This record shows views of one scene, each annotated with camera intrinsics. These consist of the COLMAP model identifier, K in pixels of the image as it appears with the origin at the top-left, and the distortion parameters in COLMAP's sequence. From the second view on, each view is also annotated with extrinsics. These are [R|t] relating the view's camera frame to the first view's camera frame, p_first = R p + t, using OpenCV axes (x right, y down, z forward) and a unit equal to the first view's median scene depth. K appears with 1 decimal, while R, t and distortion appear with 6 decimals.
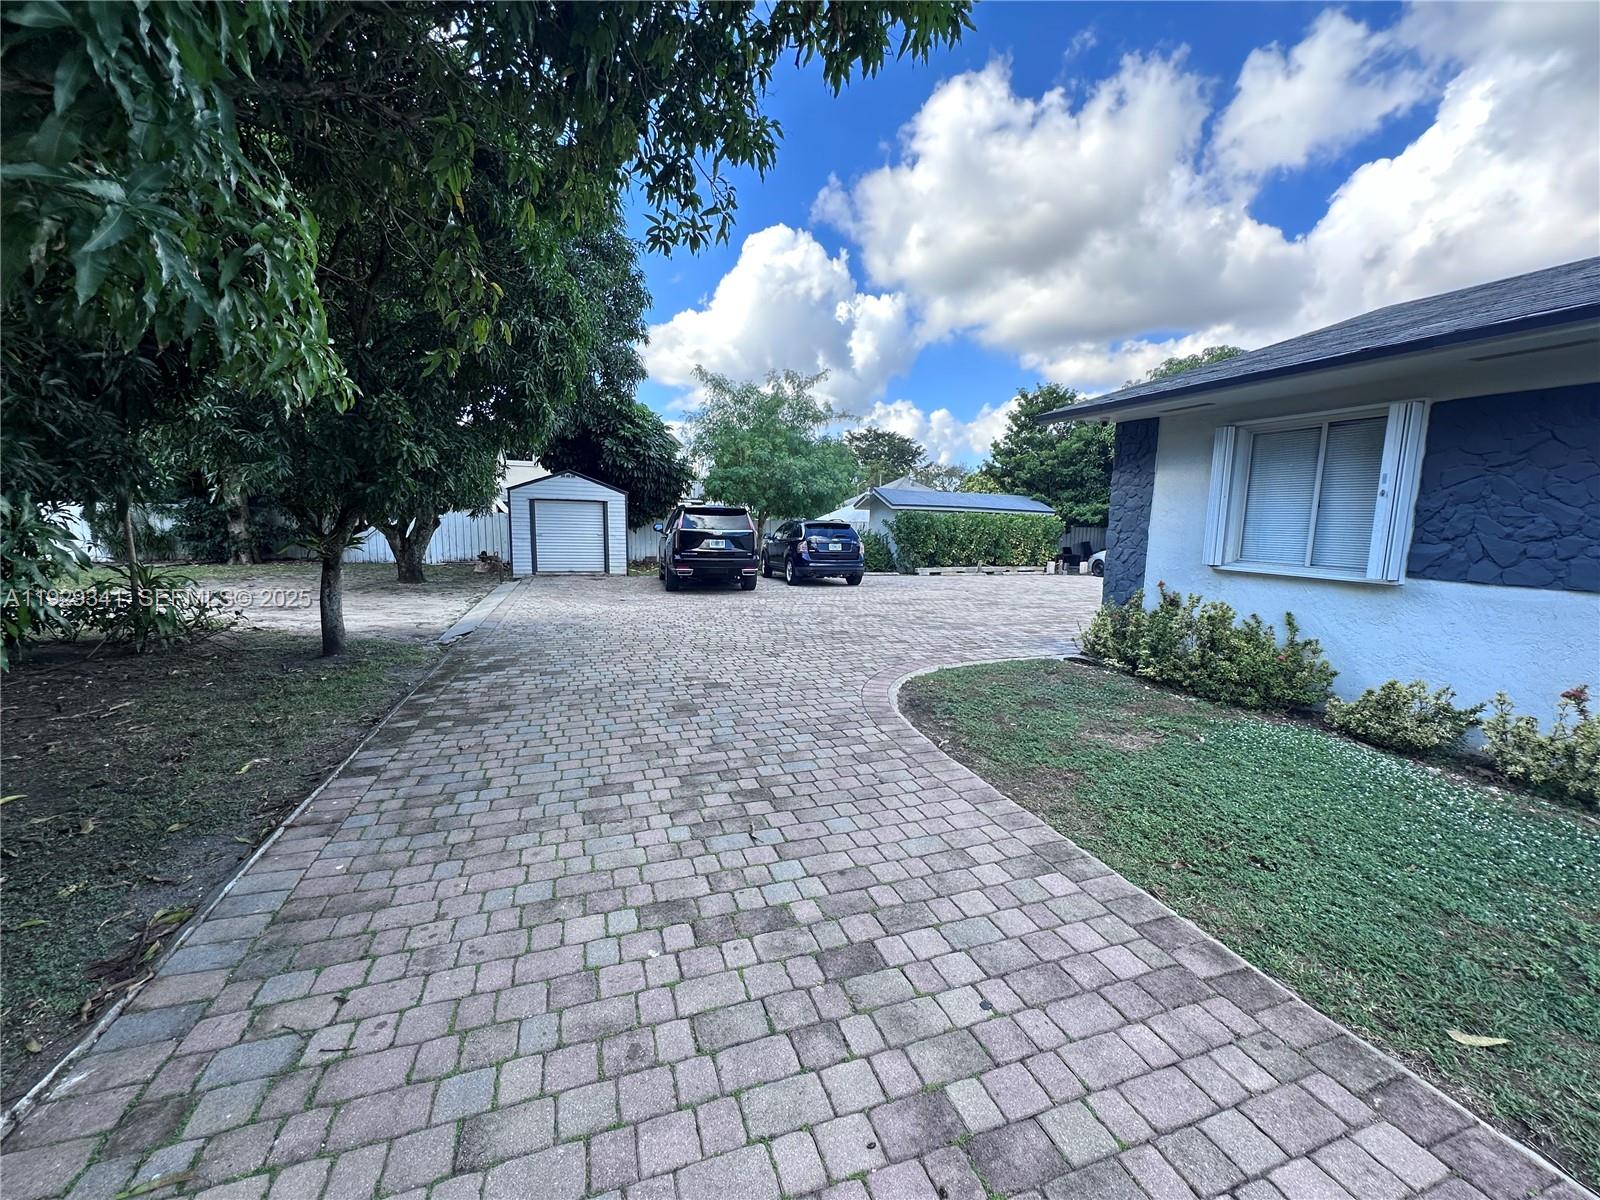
lens RADIAL K [[634.5, 0, 800.0], [0, 634.5, 600.0], [0, 0, 1]] dist [-0.000420, 0.000028]
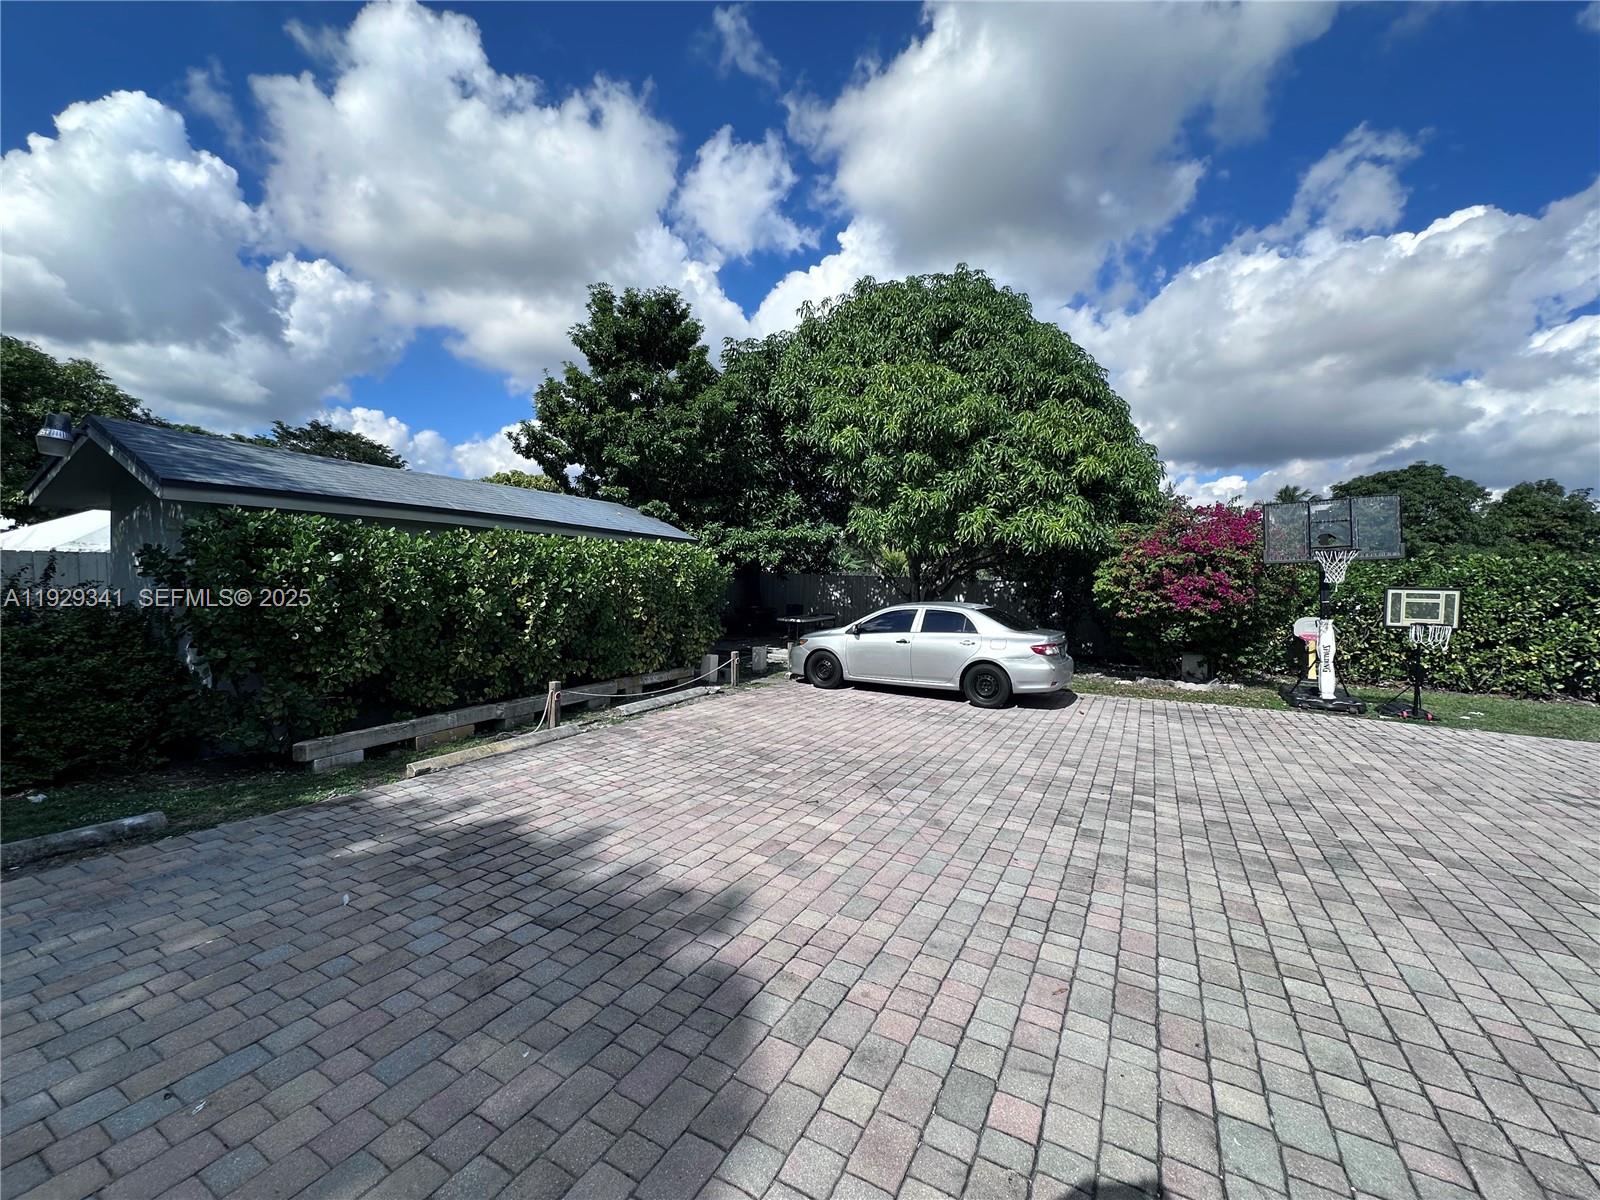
lens RADIAL K [[634.5, 0, 800.0], [0, 634.5, 600.0], [0, 0, 1]] dist [-0.000420, 0.000028]
pose [[0.740445, -0.026342, 0.671600, 0.158493], [0.064749, 0.997380, -0.032266, -0.083027], [-0.668990, 0.067377, 0.740211, 0.662149]]
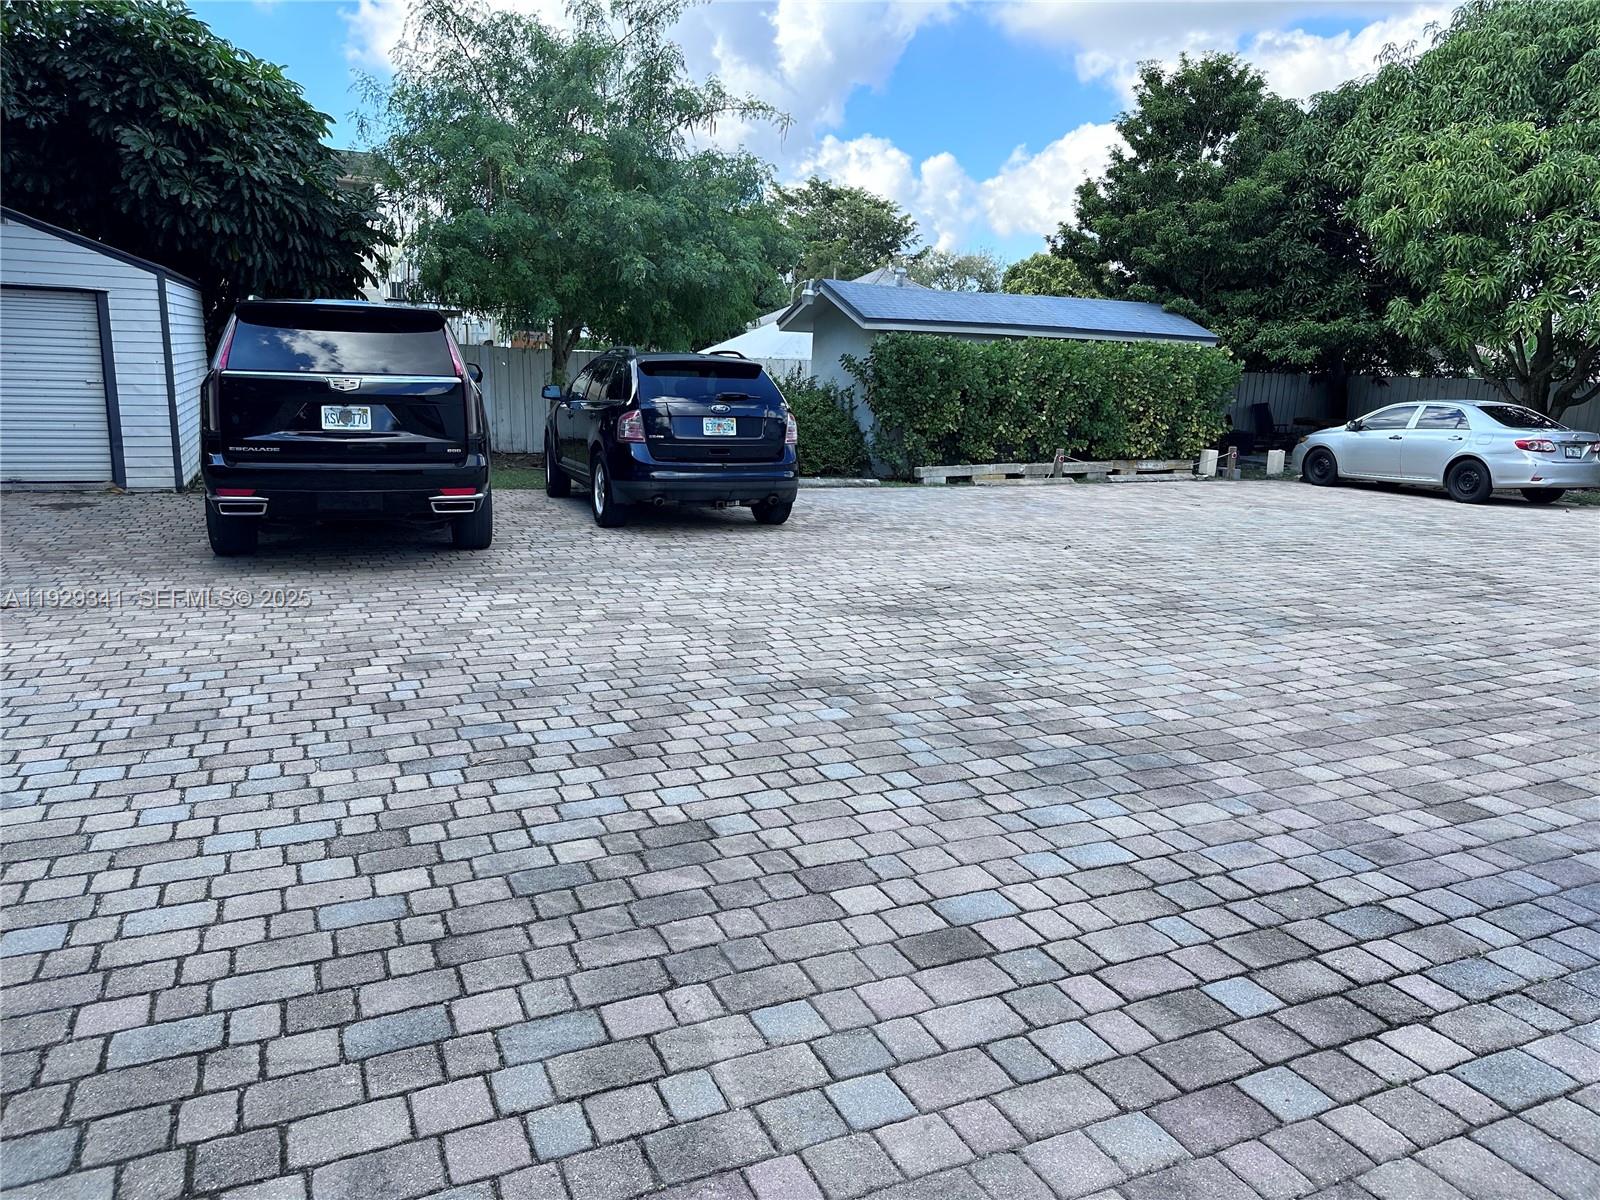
lens RADIAL K [[1101.4, 0, 785.8], [0, 1101.4, 591.6], [0, 0, 1]] dist [0.112952, -0.169565]
pose [[0.996387, -0.007003, 0.084640, 0.025511], [-0.000142, 0.996456, 0.084112, -0.027707], [-0.084930, -0.083820, 0.992855, 0.230605]]
